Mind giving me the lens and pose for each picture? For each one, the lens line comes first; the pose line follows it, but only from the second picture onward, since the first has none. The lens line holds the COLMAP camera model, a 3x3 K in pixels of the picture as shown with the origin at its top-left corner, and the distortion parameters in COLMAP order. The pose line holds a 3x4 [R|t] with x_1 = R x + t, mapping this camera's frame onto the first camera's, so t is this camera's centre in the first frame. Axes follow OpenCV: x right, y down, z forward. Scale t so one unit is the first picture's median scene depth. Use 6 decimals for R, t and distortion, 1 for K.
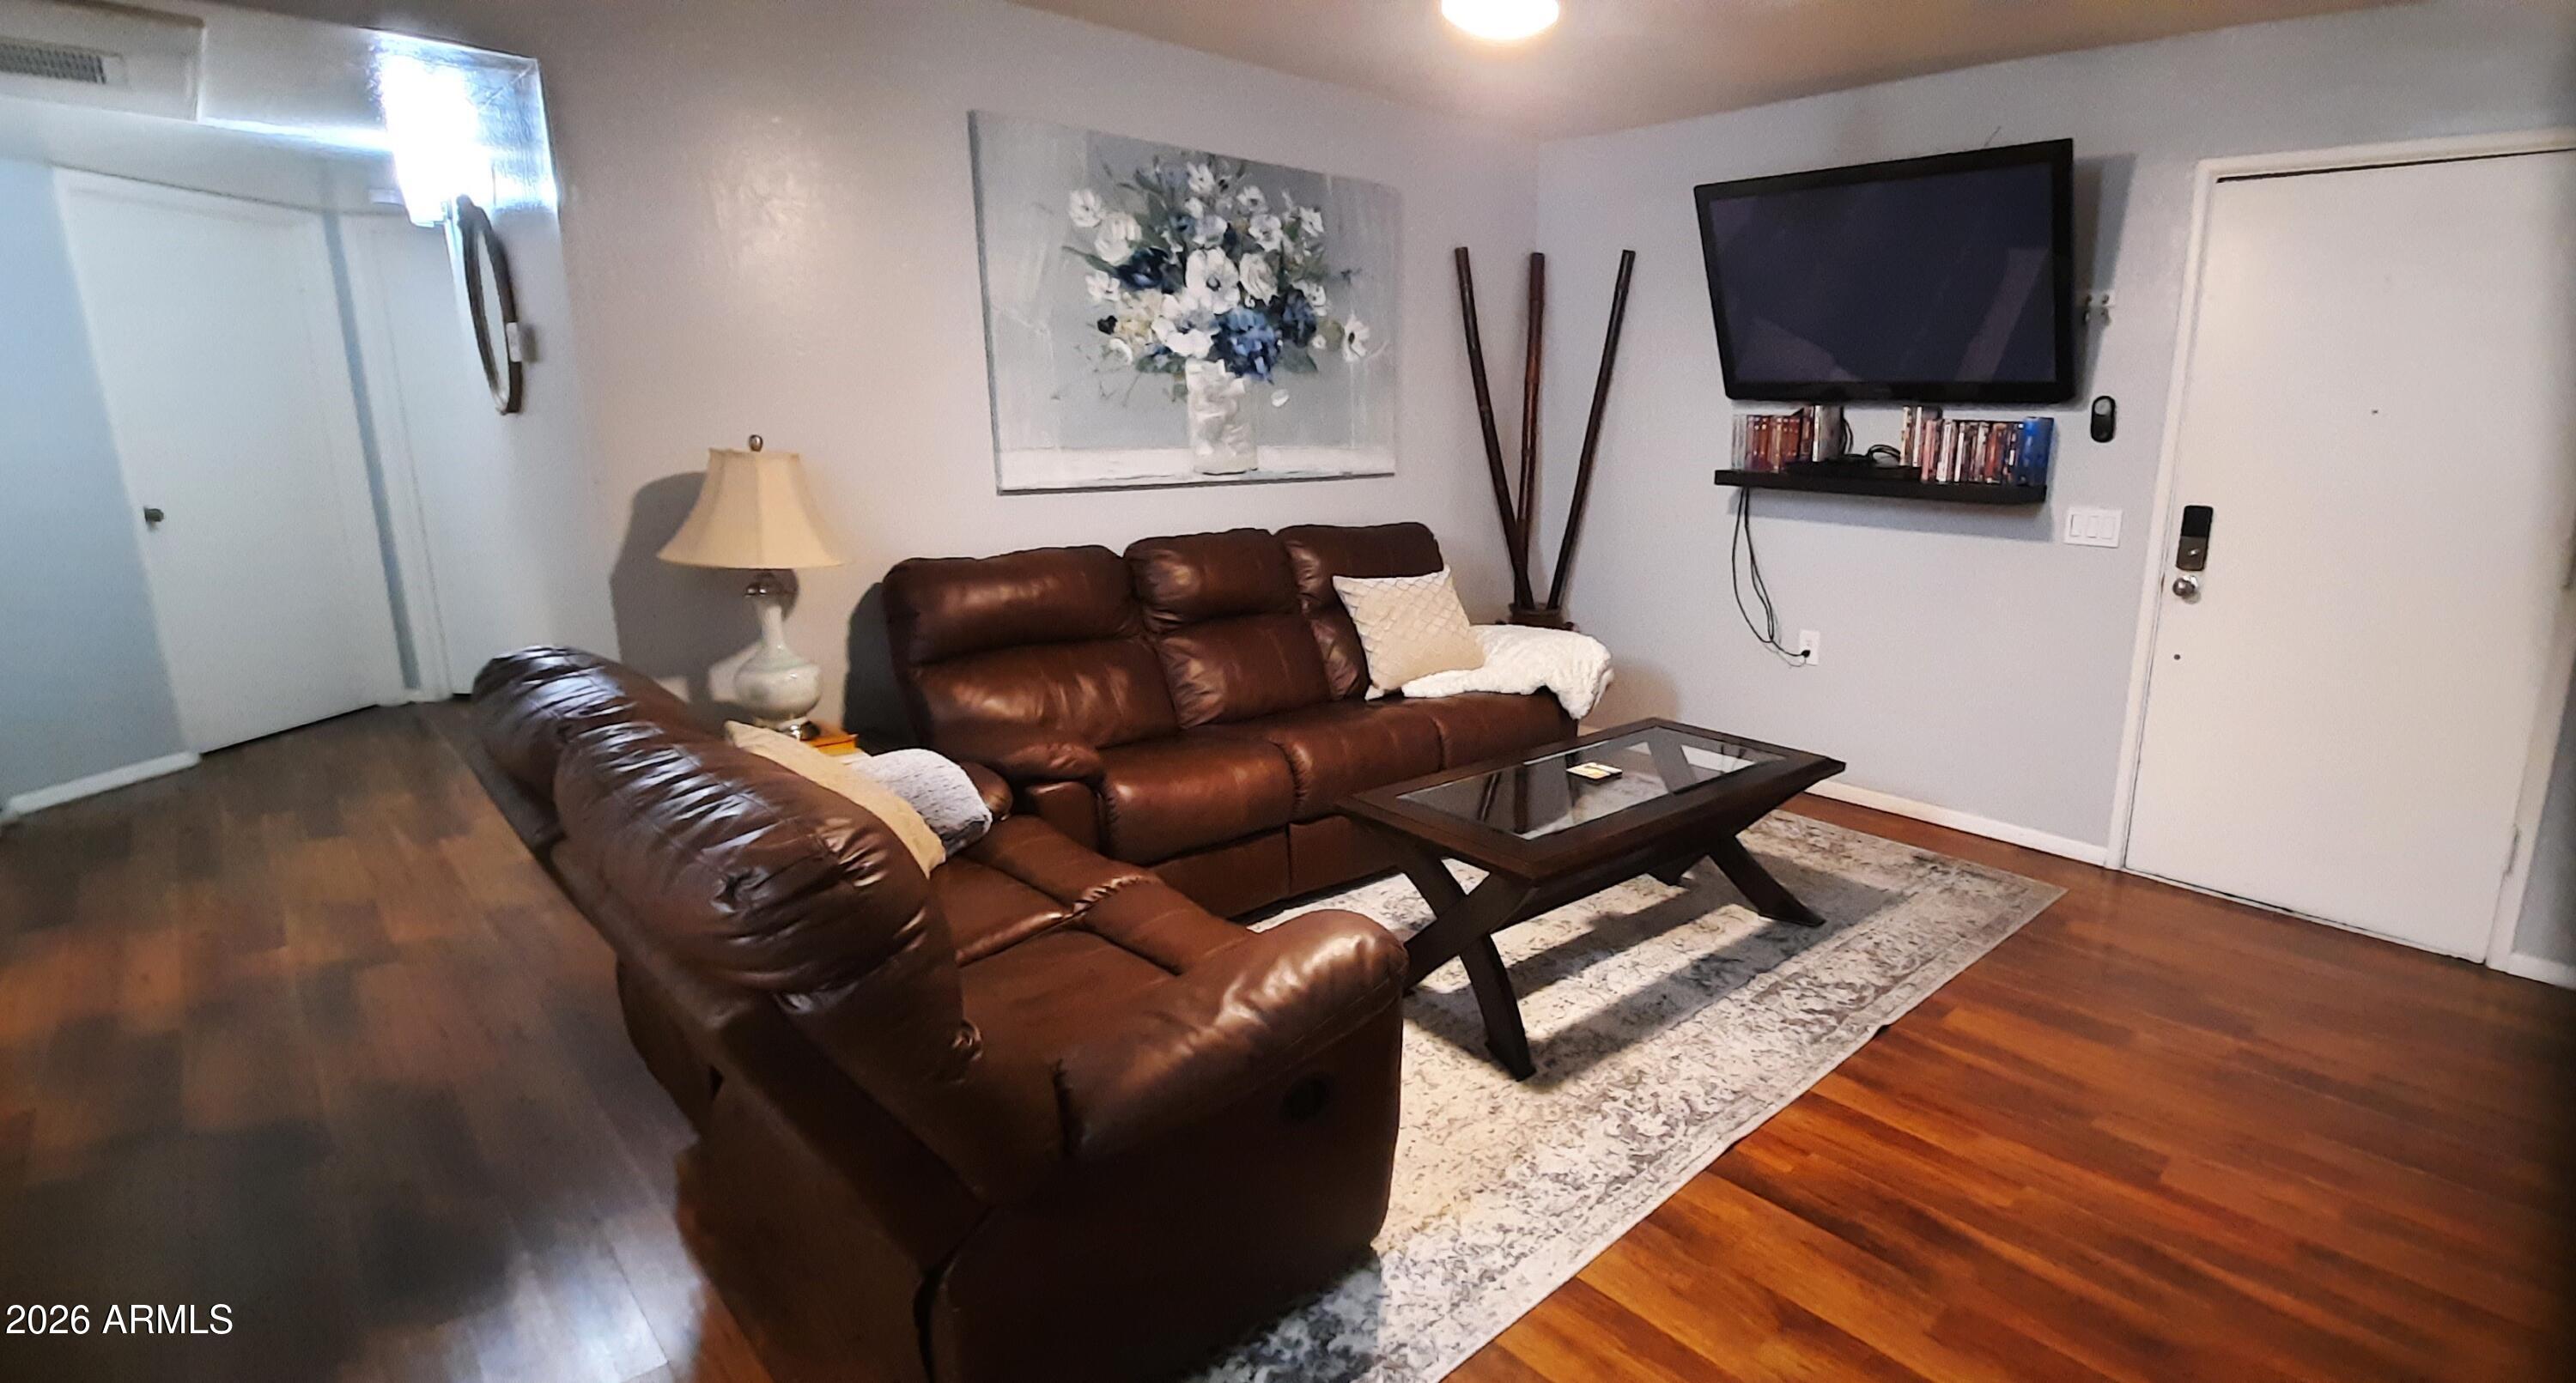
lens RADIAL K [[1216.6, 0, 1508.2], [0, 1216.6, 687.4], [0, 0, 1]] dist [-0.020128, -0.001511]
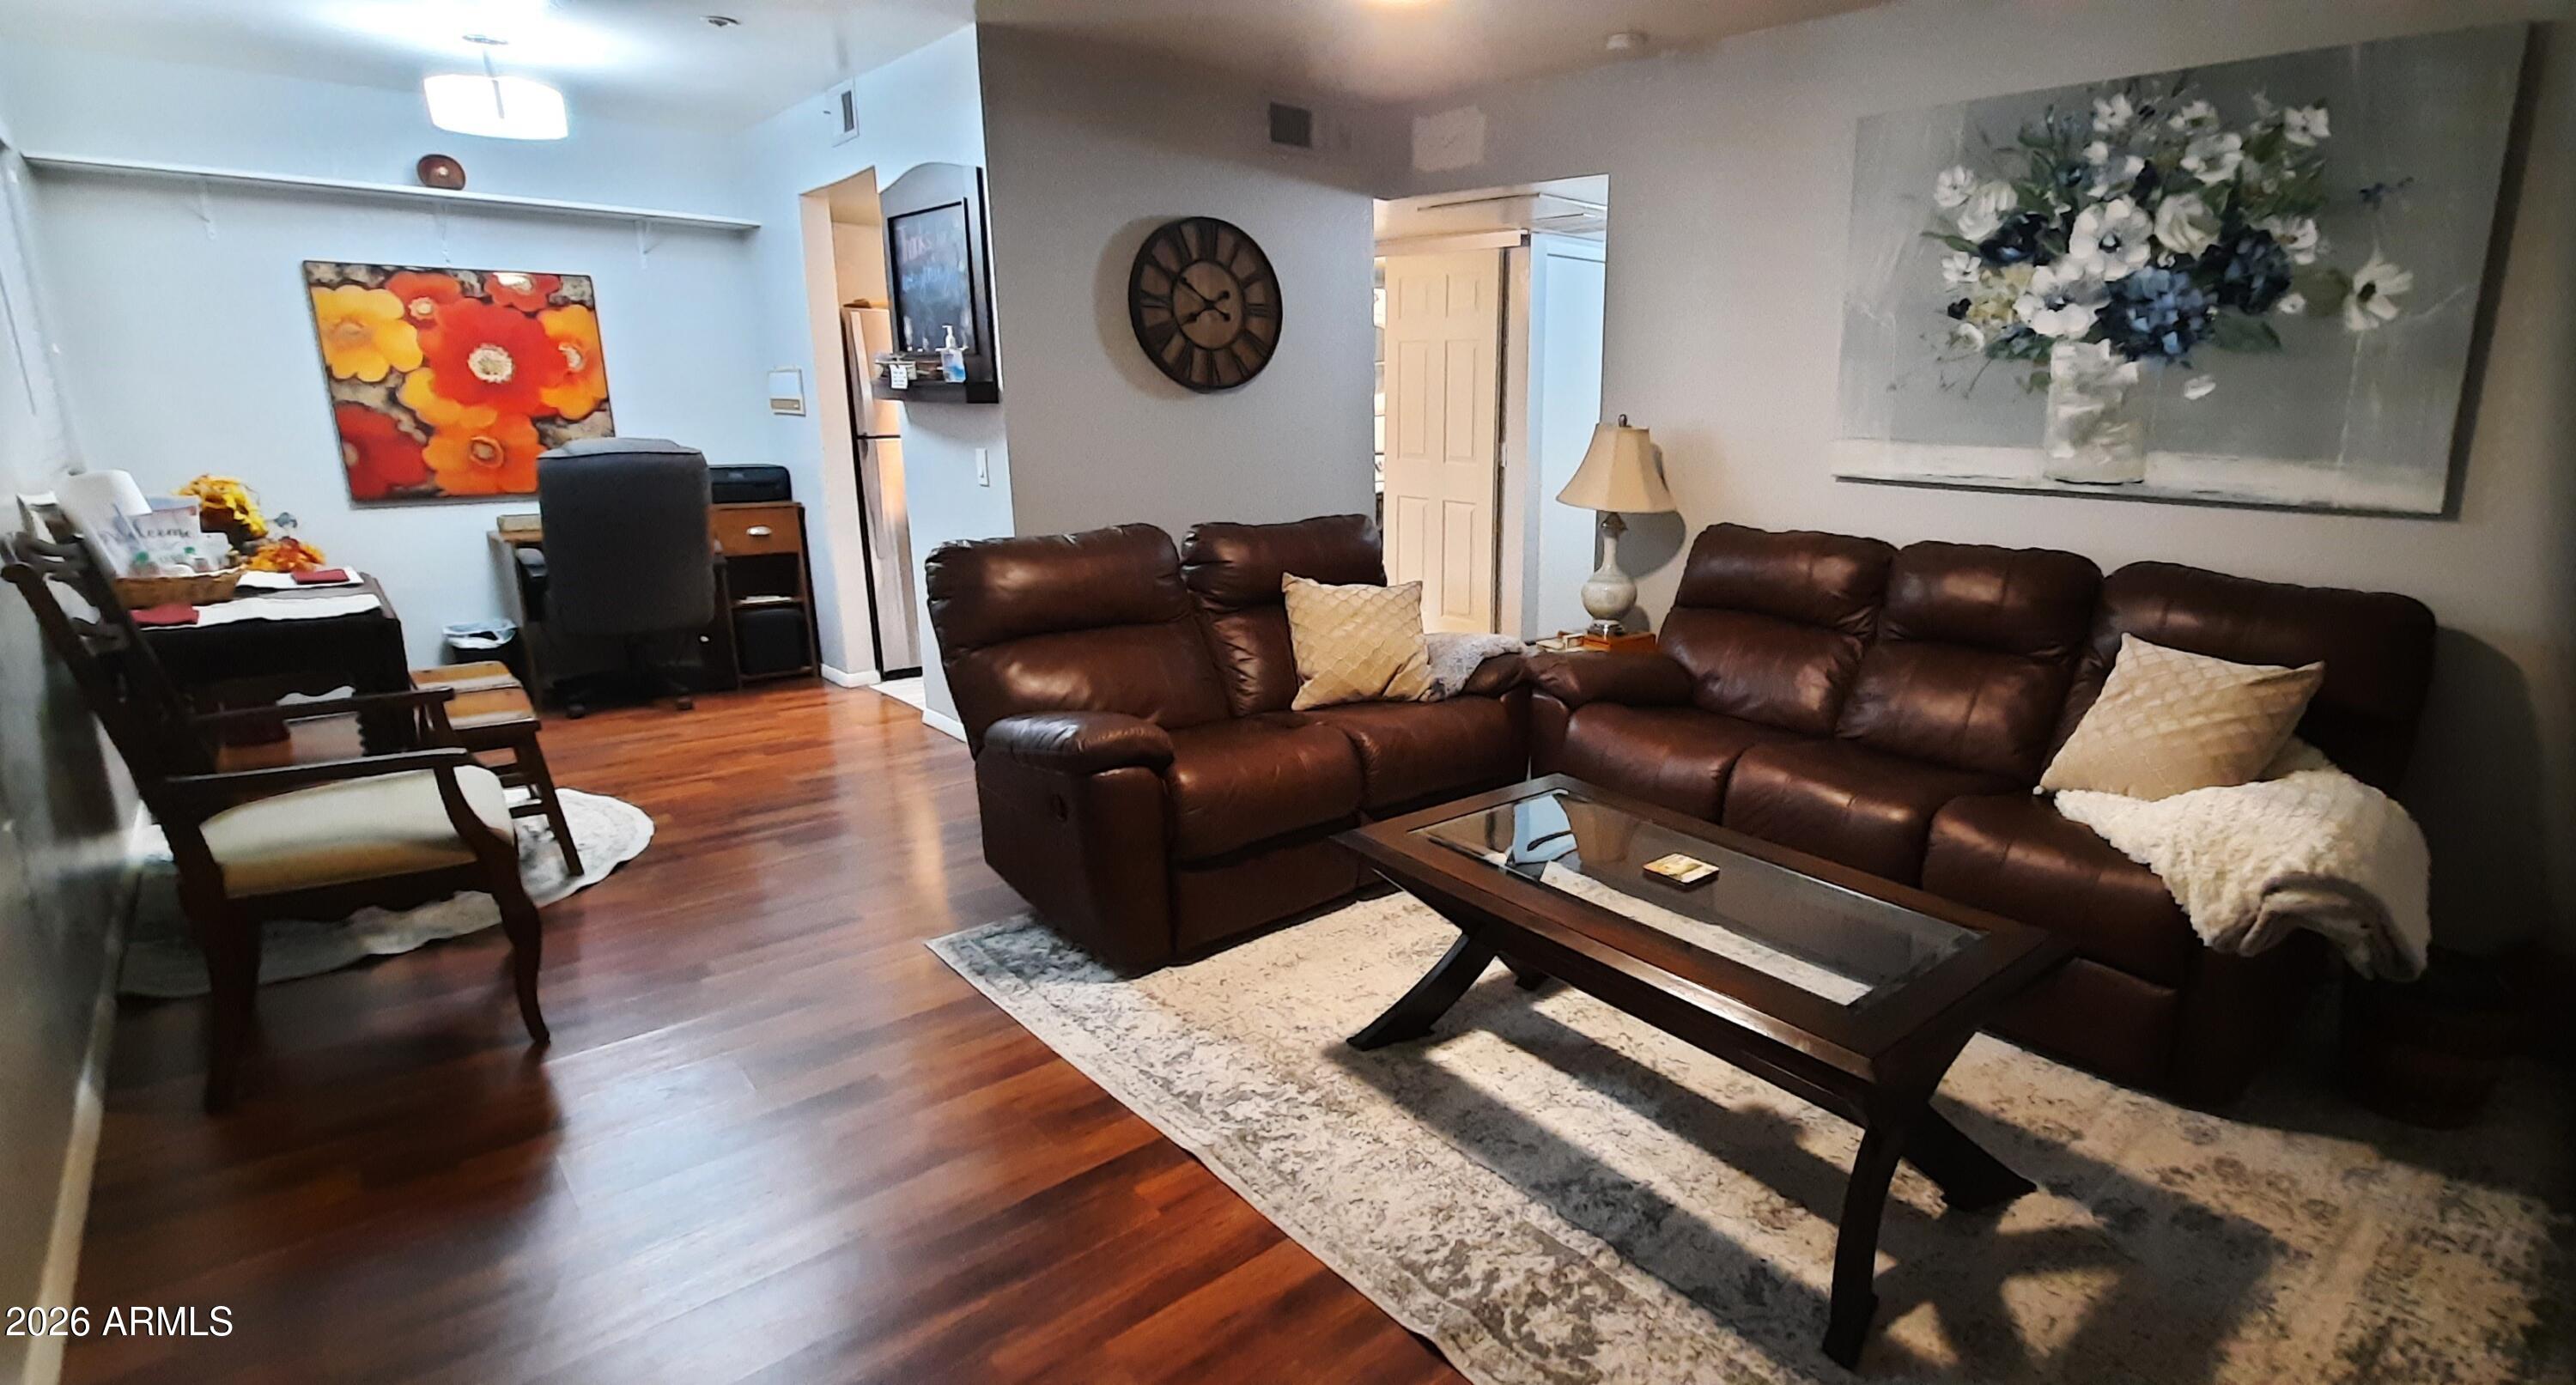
lens RADIAL K [[1216.7, 0, 1509.3], [0, 1216.7, 690.4], [0, 0, 1]] dist [-0.020128, -0.001511]
pose [[-0.024899, 0.211998, -0.976953, 0.608572], [-0.246458, 0.945790, 0.211517, -0.128393], [0.968833, 0.246045, 0.028700, 0.677332]]
